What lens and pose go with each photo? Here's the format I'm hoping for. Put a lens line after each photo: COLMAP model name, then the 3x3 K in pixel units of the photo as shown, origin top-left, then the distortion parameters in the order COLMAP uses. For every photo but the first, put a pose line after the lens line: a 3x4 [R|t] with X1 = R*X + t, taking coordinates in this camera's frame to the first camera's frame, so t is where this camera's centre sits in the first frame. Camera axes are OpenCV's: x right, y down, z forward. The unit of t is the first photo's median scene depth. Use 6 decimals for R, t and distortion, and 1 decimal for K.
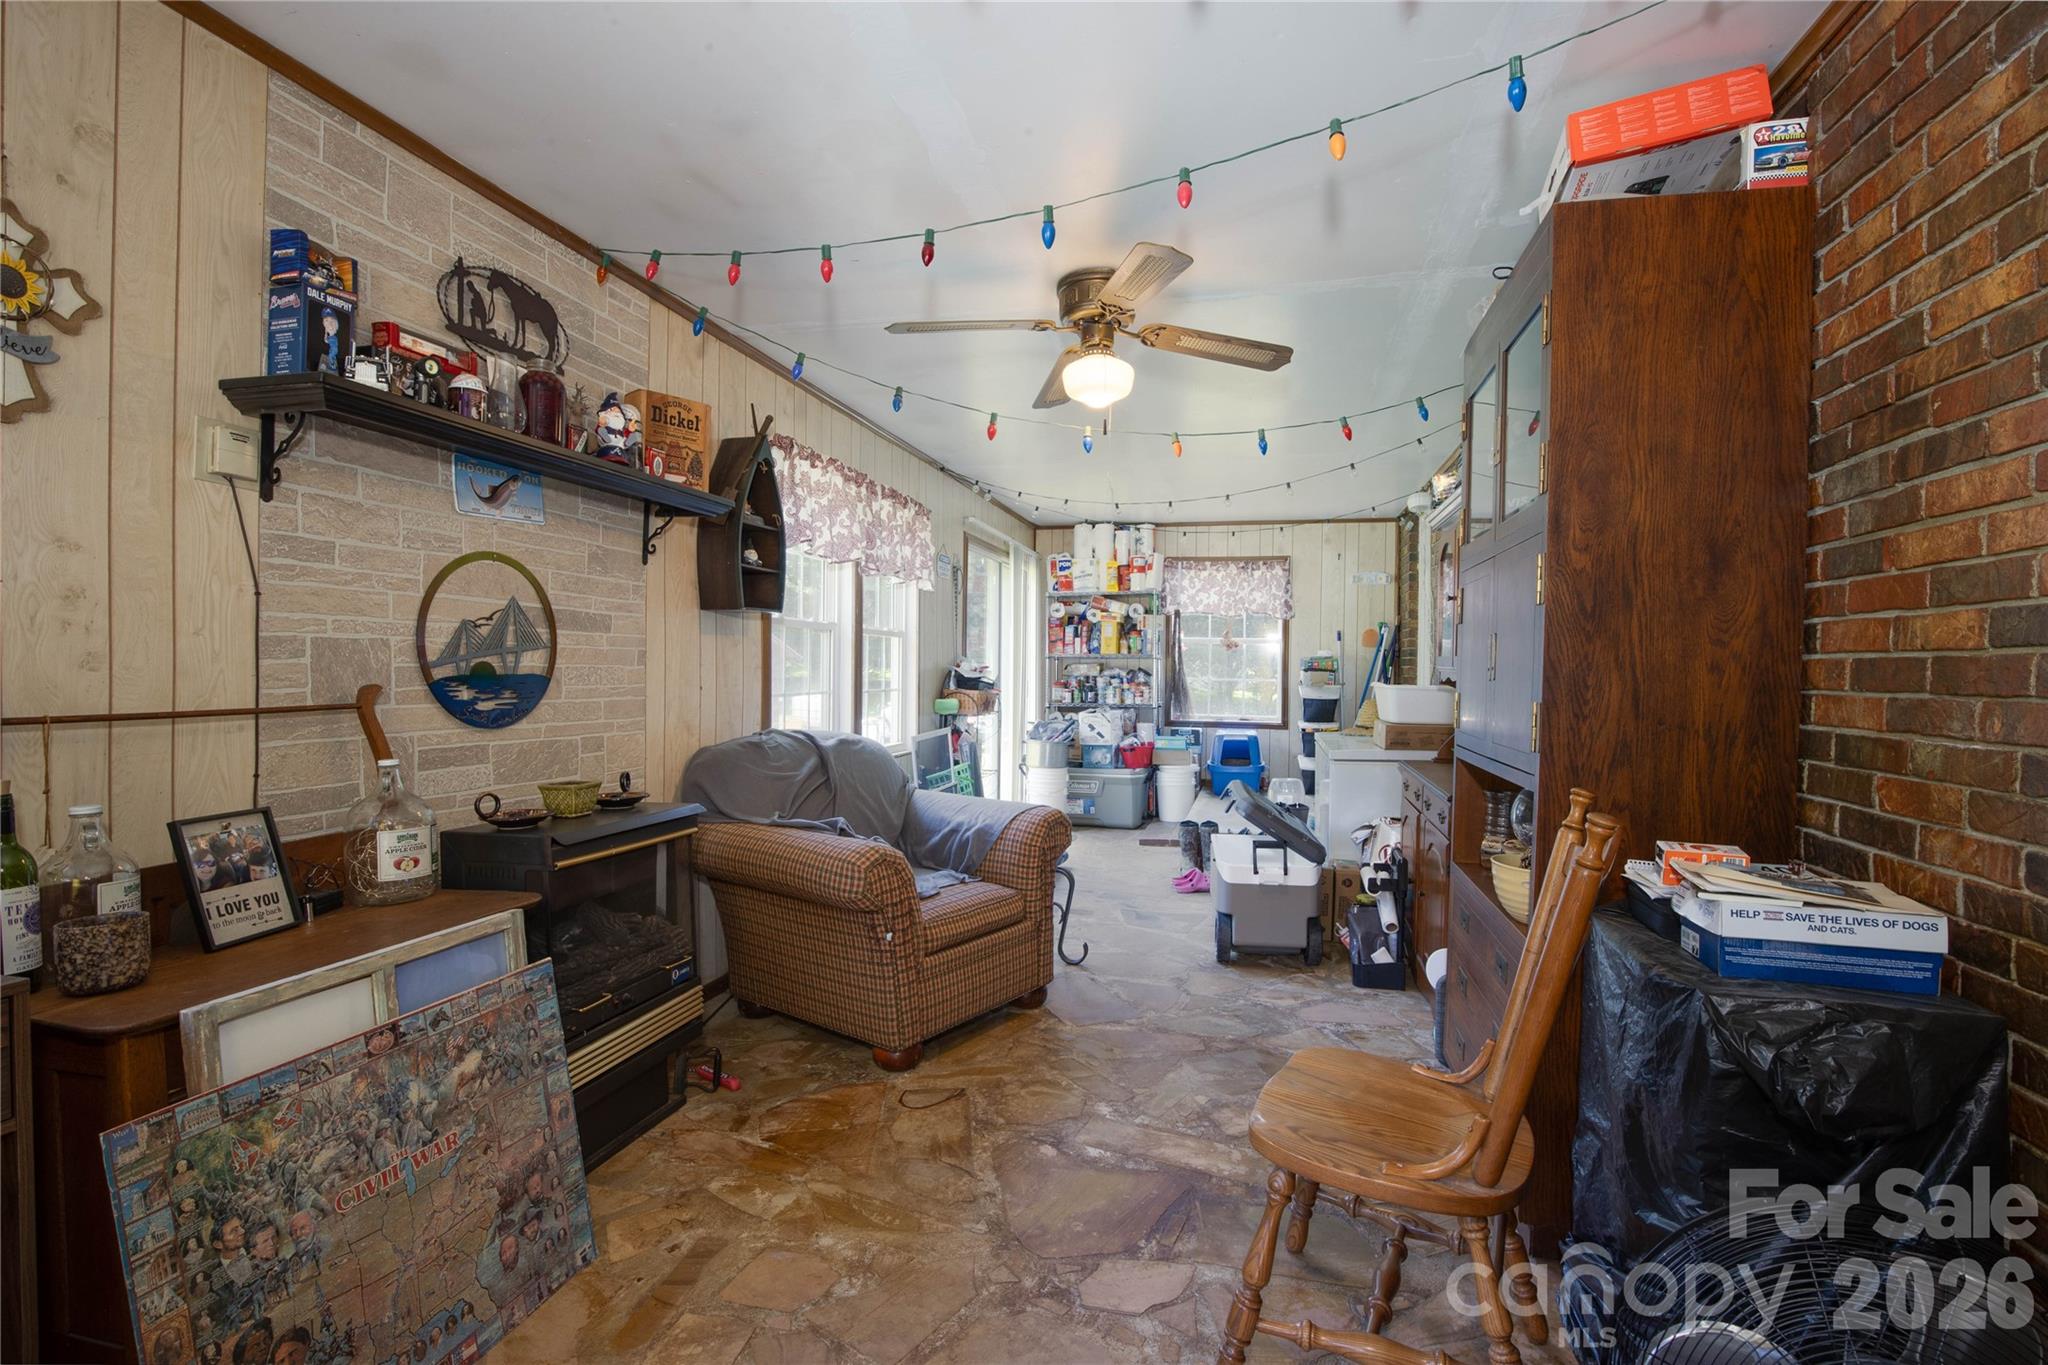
lens RADIAL K [[945.1, 0, 1025.9], [0, 945.1, 680.7], [0, 0, 1]] dist [-0.026072, 0.000040]
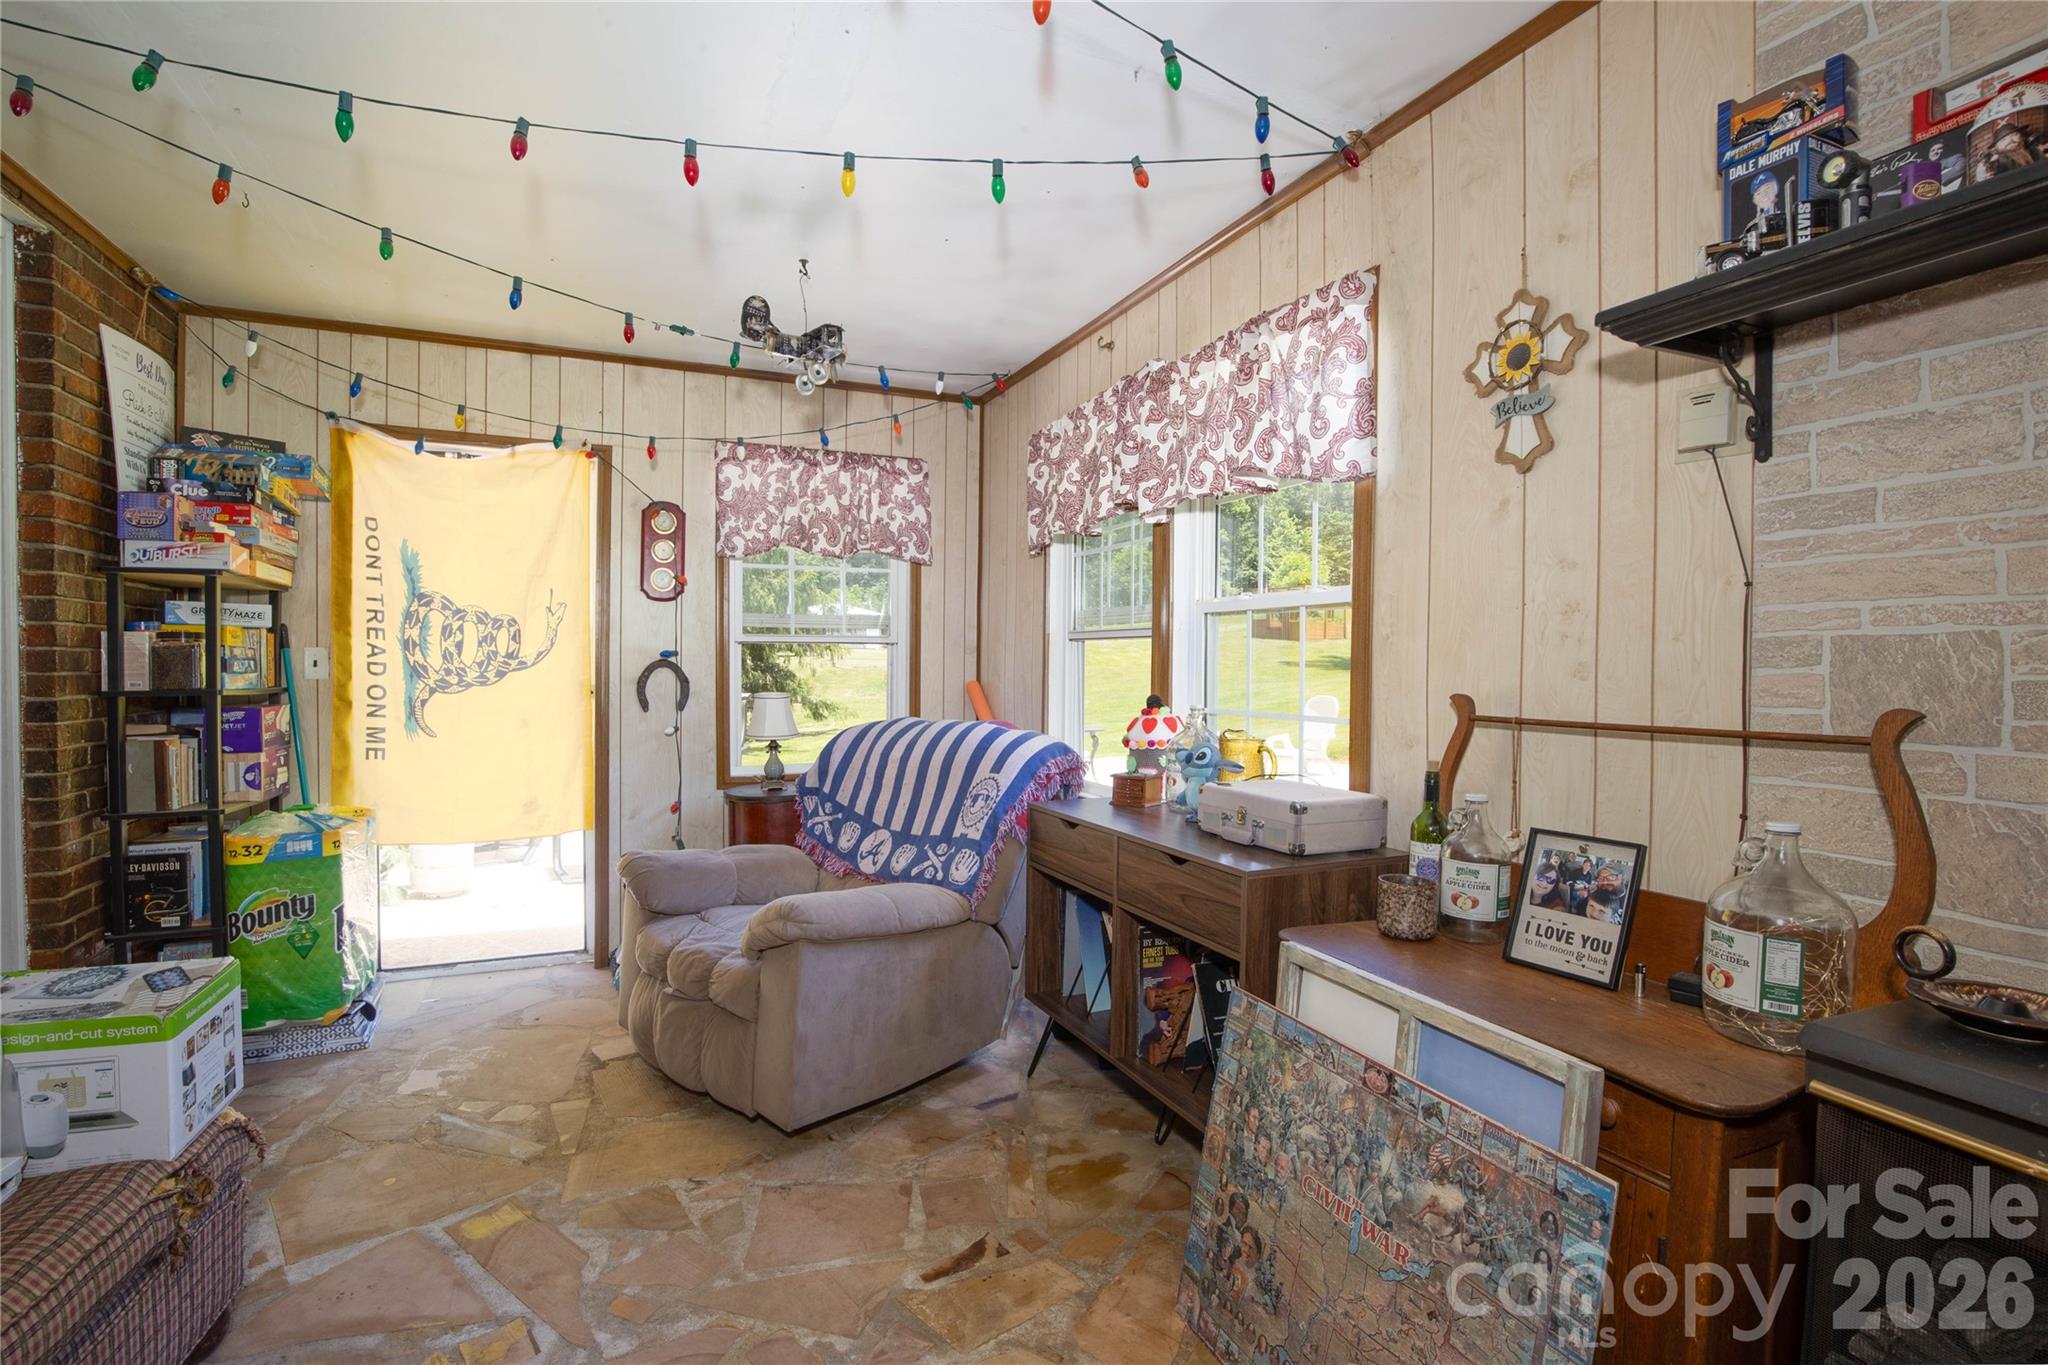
lens RADIAL K [[945.1, 0, 1027.5], [0, 945.1, 681.5], [0, 0, 1]] dist [-0.026072, 0.000040]
pose [[-0.778839, -0.002076, -0.627220, 0.132717], [-0.021333, 0.999504, 0.023181, -0.017293], [0.626861, 0.031434, -0.778497, 1.231177]]
